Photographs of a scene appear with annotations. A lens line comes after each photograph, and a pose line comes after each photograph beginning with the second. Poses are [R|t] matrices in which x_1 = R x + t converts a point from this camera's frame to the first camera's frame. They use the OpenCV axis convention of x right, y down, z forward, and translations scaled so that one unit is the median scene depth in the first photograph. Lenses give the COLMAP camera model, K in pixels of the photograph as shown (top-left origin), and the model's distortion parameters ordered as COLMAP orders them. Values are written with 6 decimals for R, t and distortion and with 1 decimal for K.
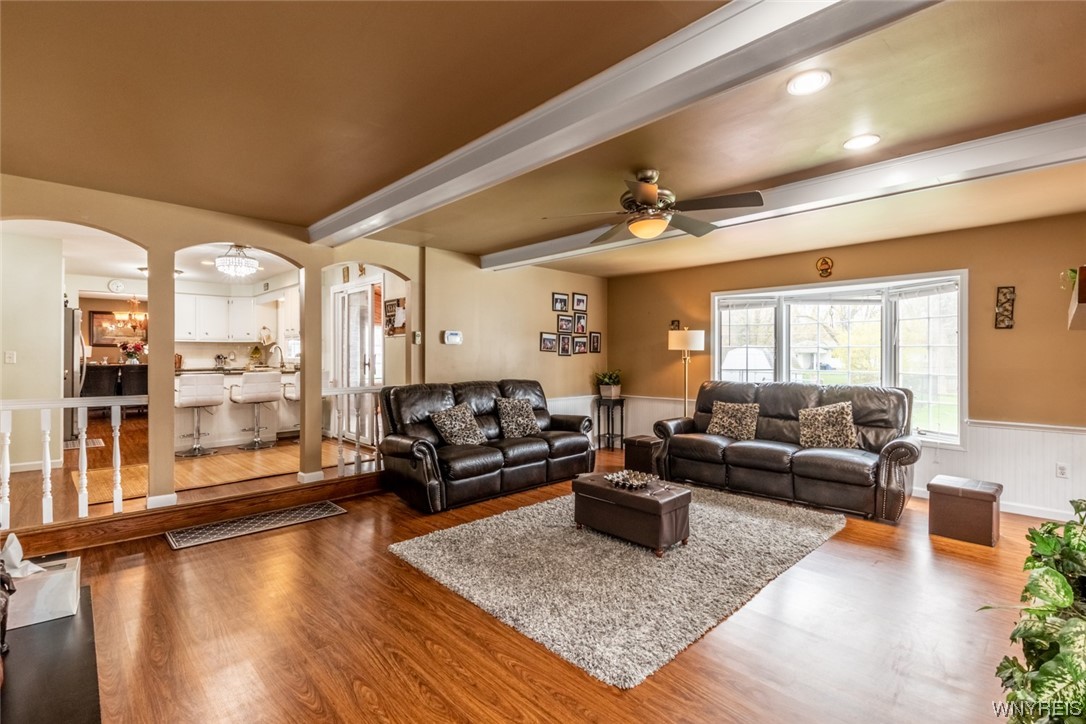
lens RADIAL K [[498.7, 0, 543.0], [0, 498.7, 362.0], [0, 0, 1]] dist [-0.015918, -0.000191]
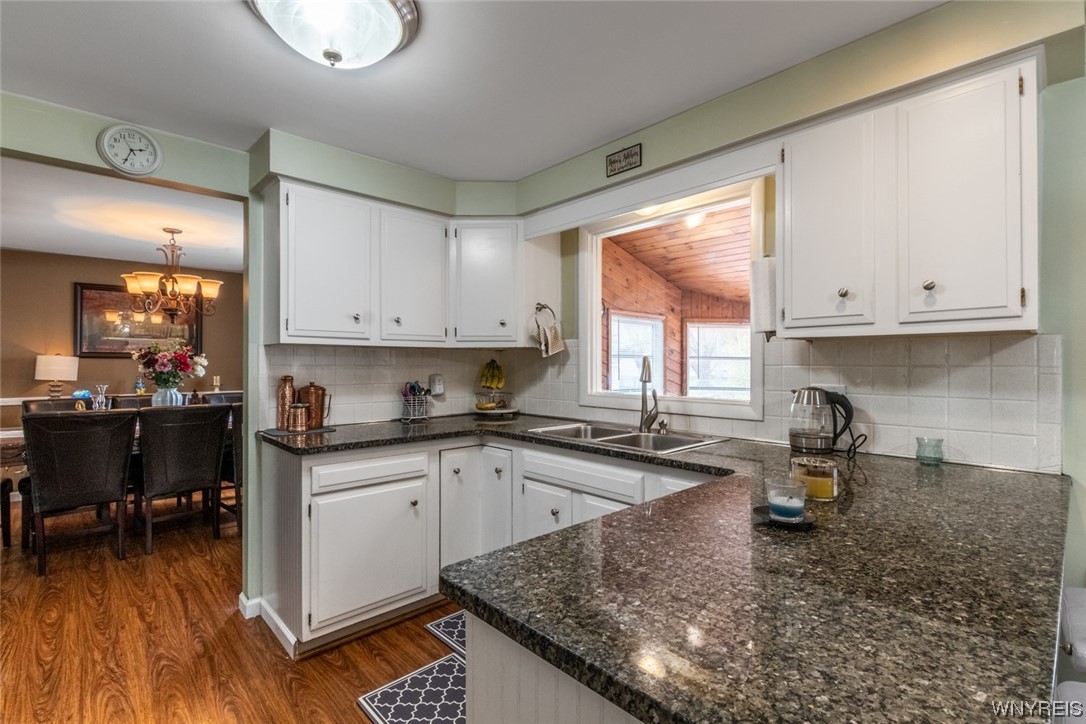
lens RADIAL K [[497.6, 0, 536.7], [0, 497.6, 361.6], [0, 0, 1]] dist [-0.015120, -0.000133]
pose [[0.999653, -0.001898, -0.026277, -0.518649], [0.001535, 0.999903, -0.013850, -0.023319], [0.026300, 0.013805, 0.999559, 0.601634]]
